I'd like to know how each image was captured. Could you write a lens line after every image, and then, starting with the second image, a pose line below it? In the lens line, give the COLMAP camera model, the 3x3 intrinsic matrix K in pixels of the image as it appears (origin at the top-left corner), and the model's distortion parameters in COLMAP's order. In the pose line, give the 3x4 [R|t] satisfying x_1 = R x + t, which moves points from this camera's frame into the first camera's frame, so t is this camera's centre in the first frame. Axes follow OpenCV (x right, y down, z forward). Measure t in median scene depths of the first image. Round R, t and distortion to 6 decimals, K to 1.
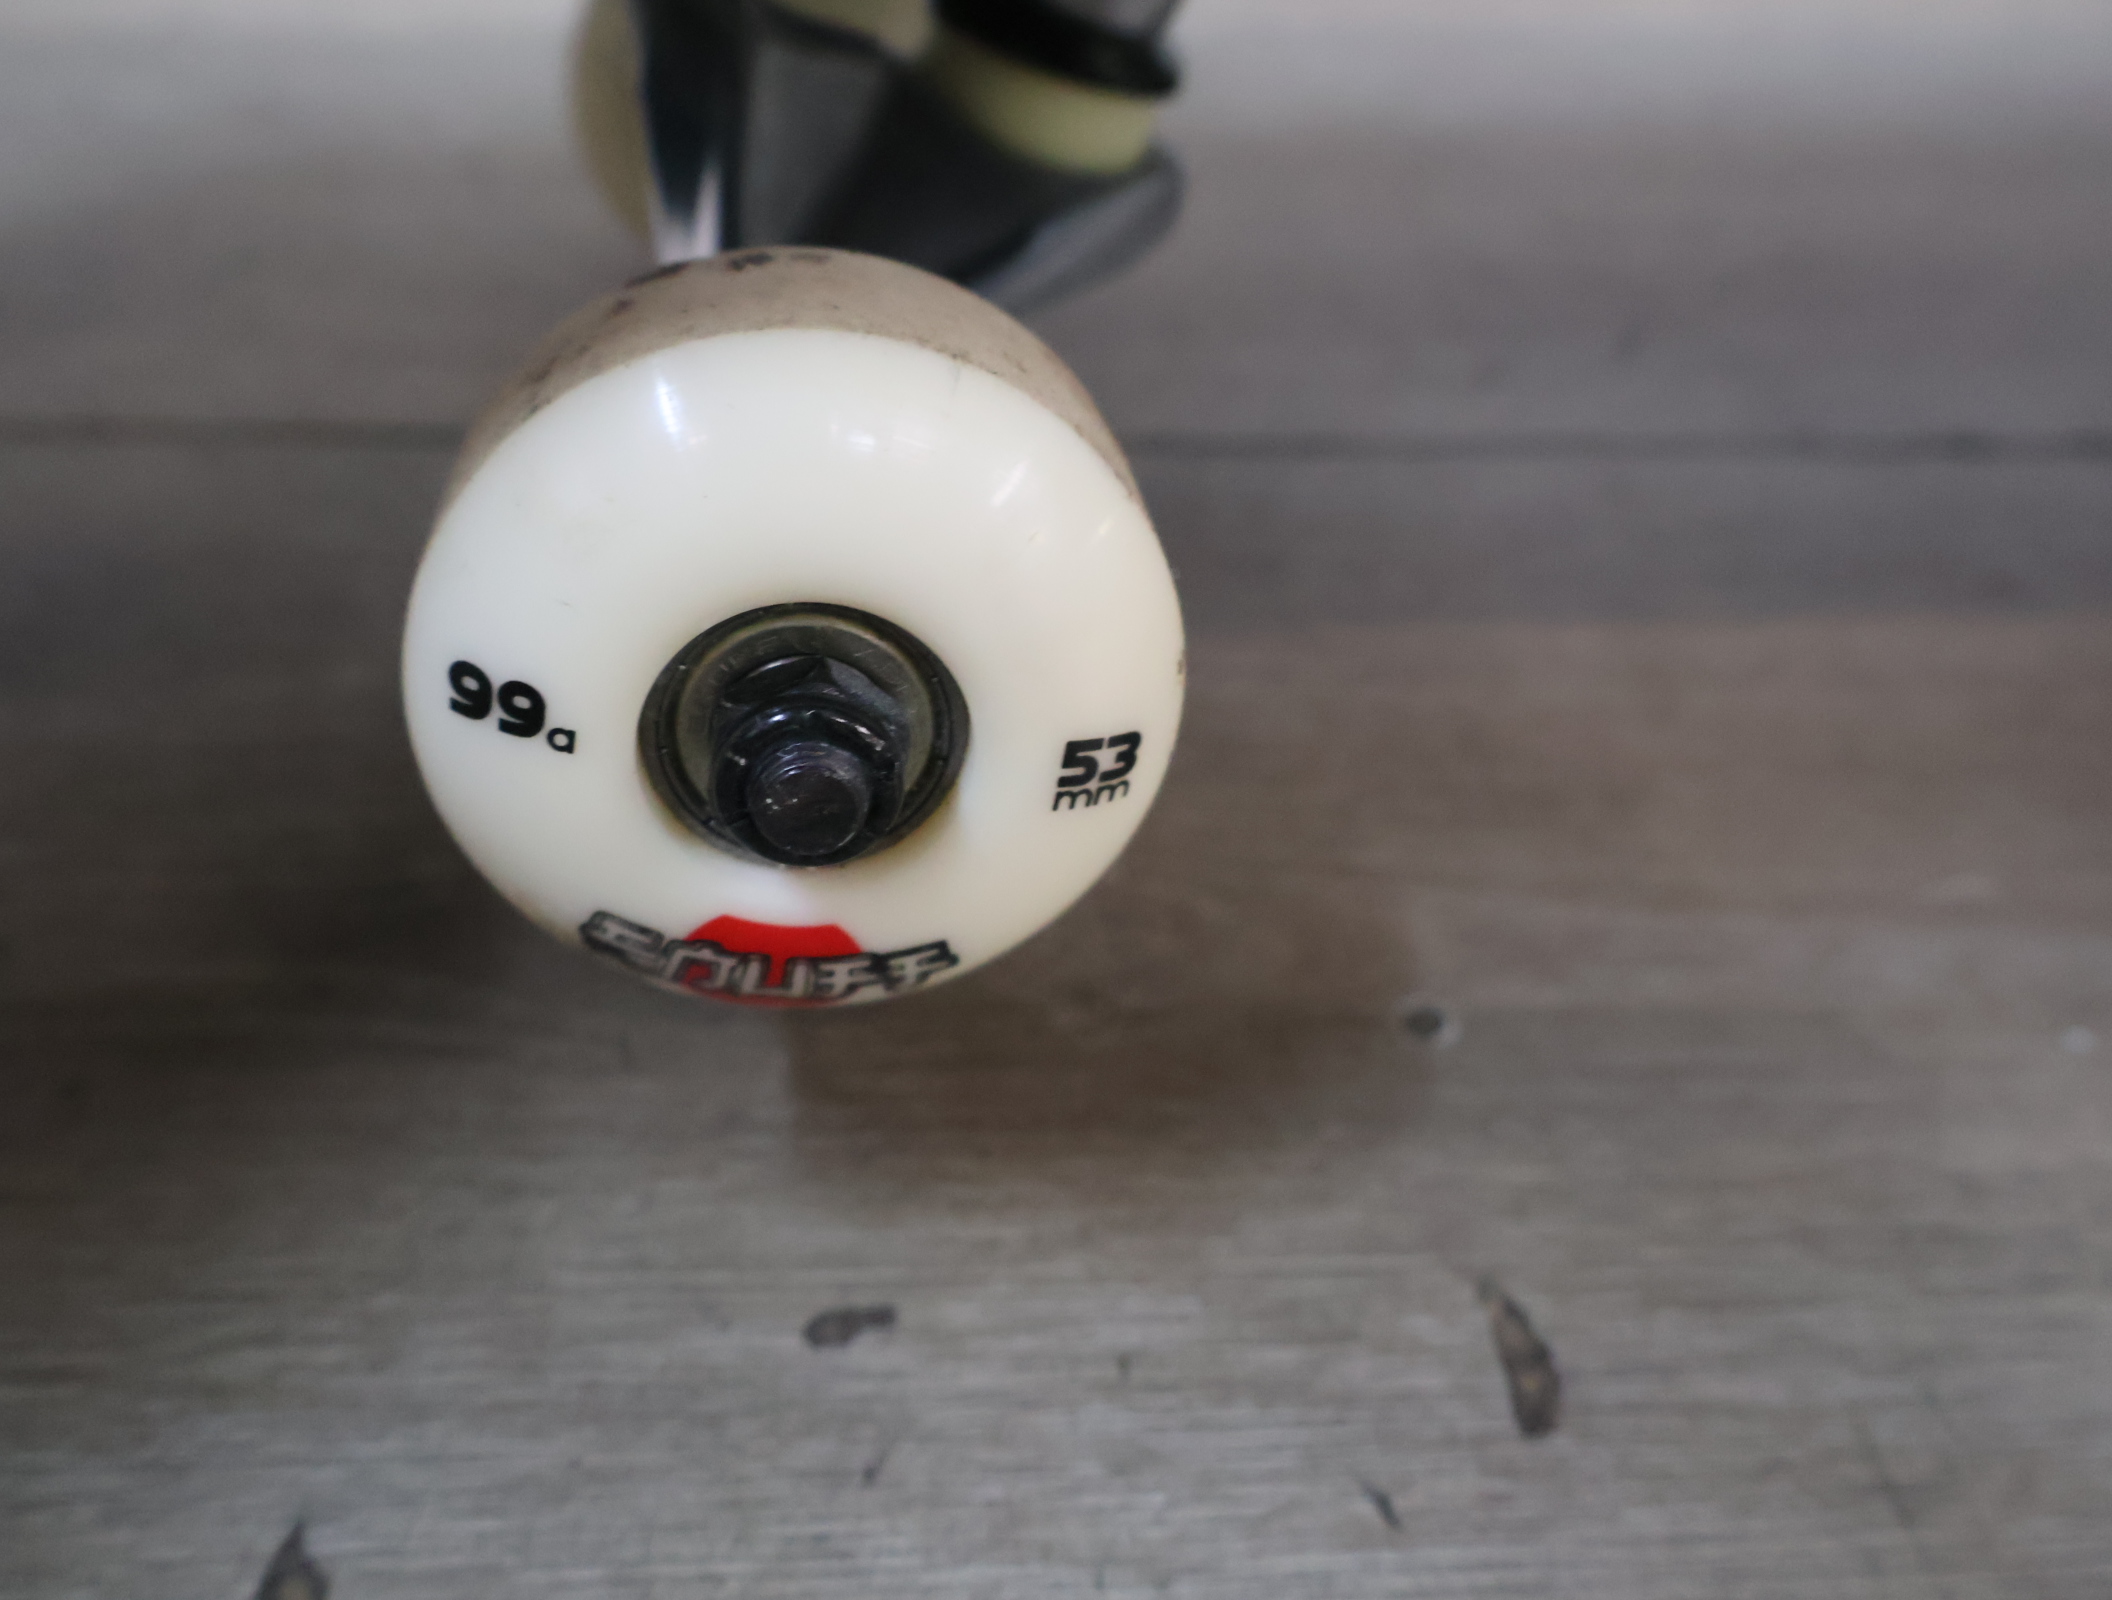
lens RADIAL K [[2001.7, 0, 1075.4], [0, 2001.7, 812.9], [0, 0, 1]] dist [-0.004035, 0.000000]
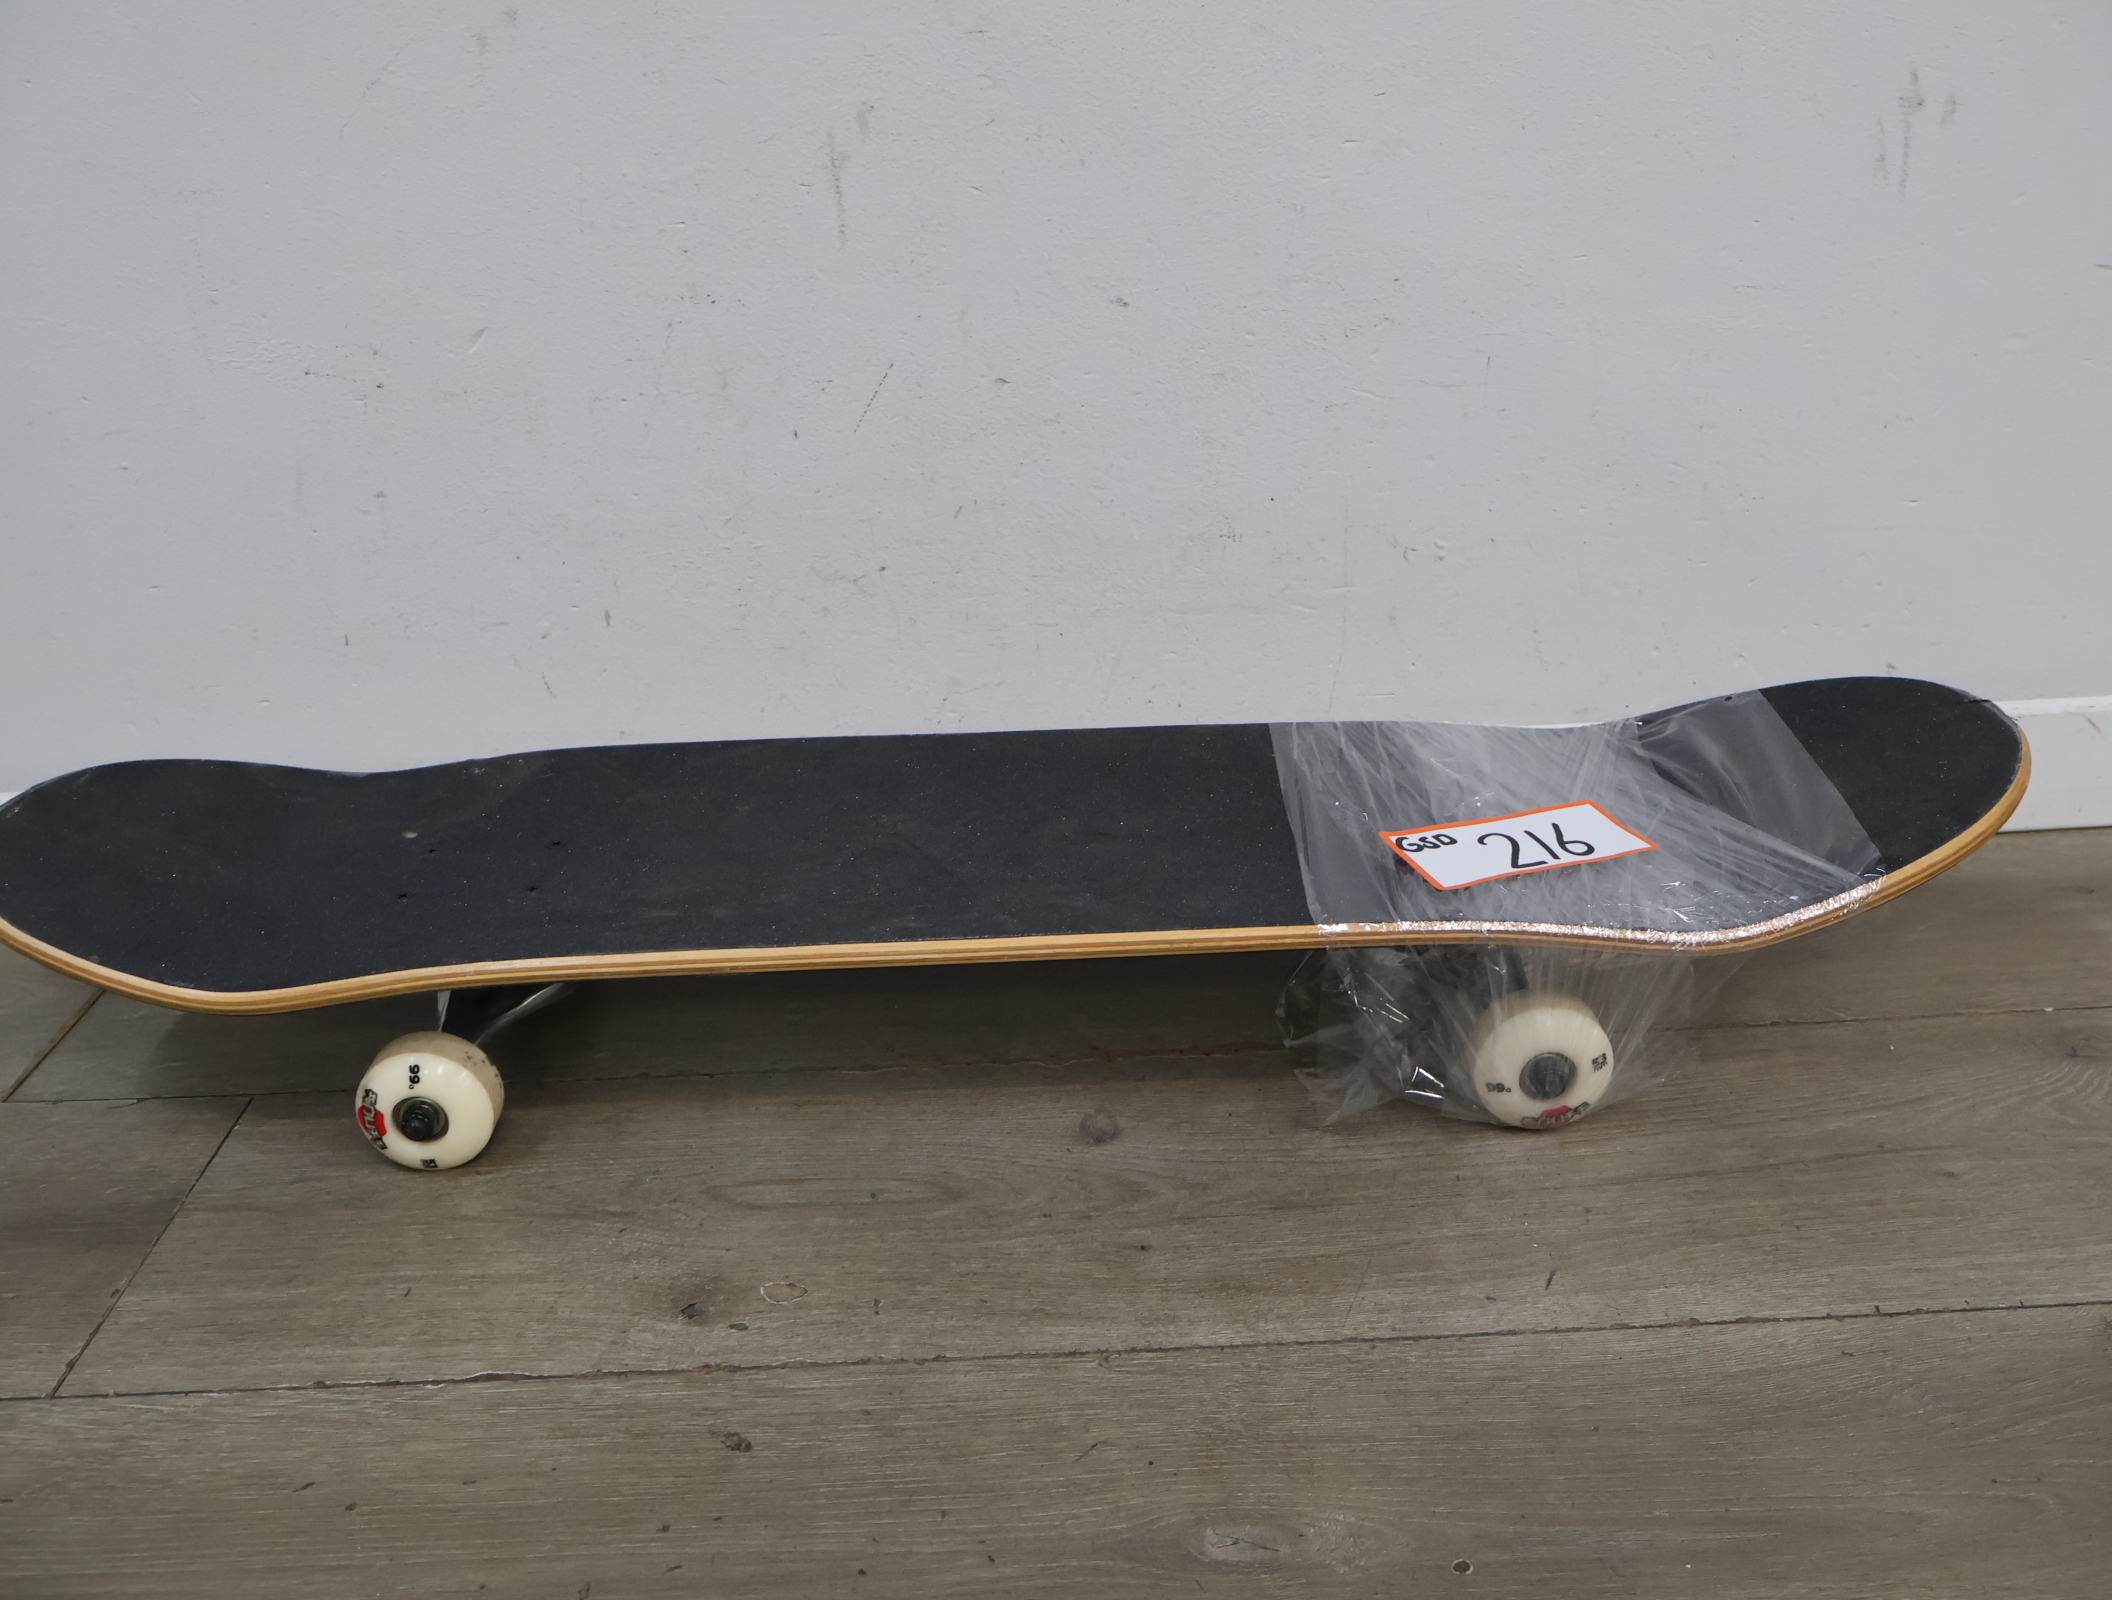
lens RADIAL K [[2001.7, 0, 1062.8], [0, 2001.7, 827.0], [0, 0, 1]] dist [-0.004035, 0.000000]
pose [[0.994167, -0.067615, -0.084019, -0.109907], [0.037535, 0.947282, -0.318195, -0.016436], [0.101105, 0.313186, 0.944295, -2.642596]]
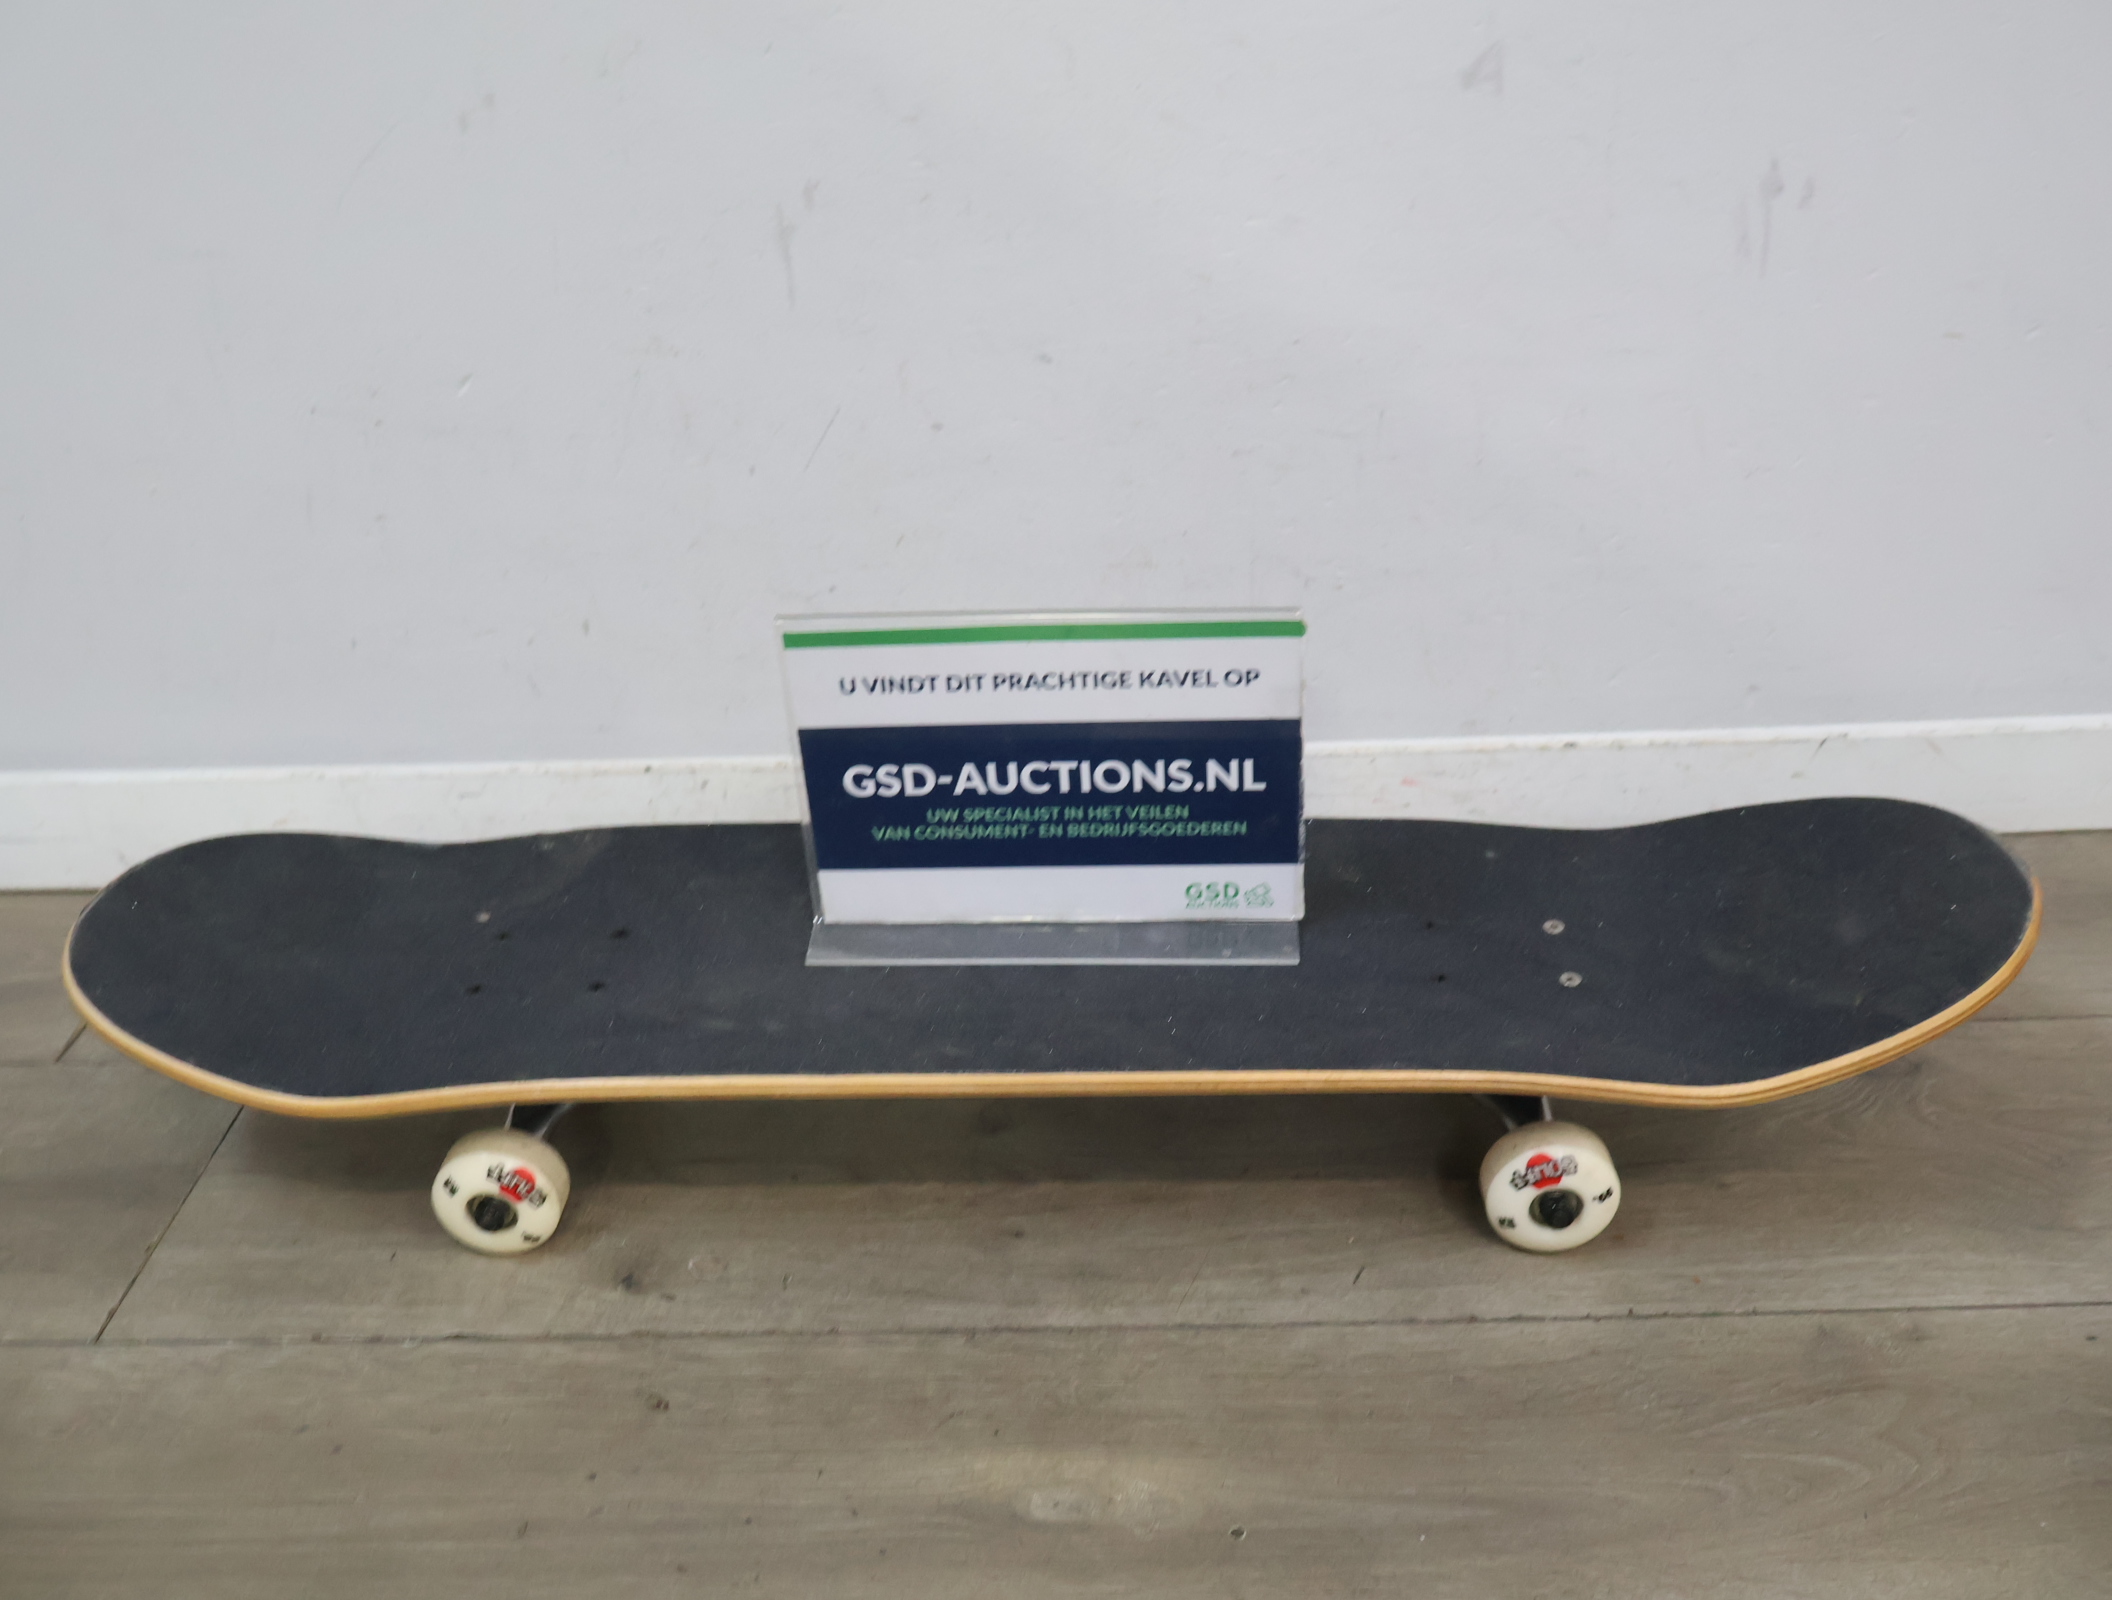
lens RADIAL K [[2001.7, 0, 1062.8], [0, 2001.7, 806.1], [0, 0, 1]] dist [-0.004035, 0.000000]
pose [[0.992390, -0.042151, -0.115697, 0.398811], [0.012304, 0.968827, -0.247431, -0.330488], [0.122519, 0.244125, 0.961973, -3.388648]]
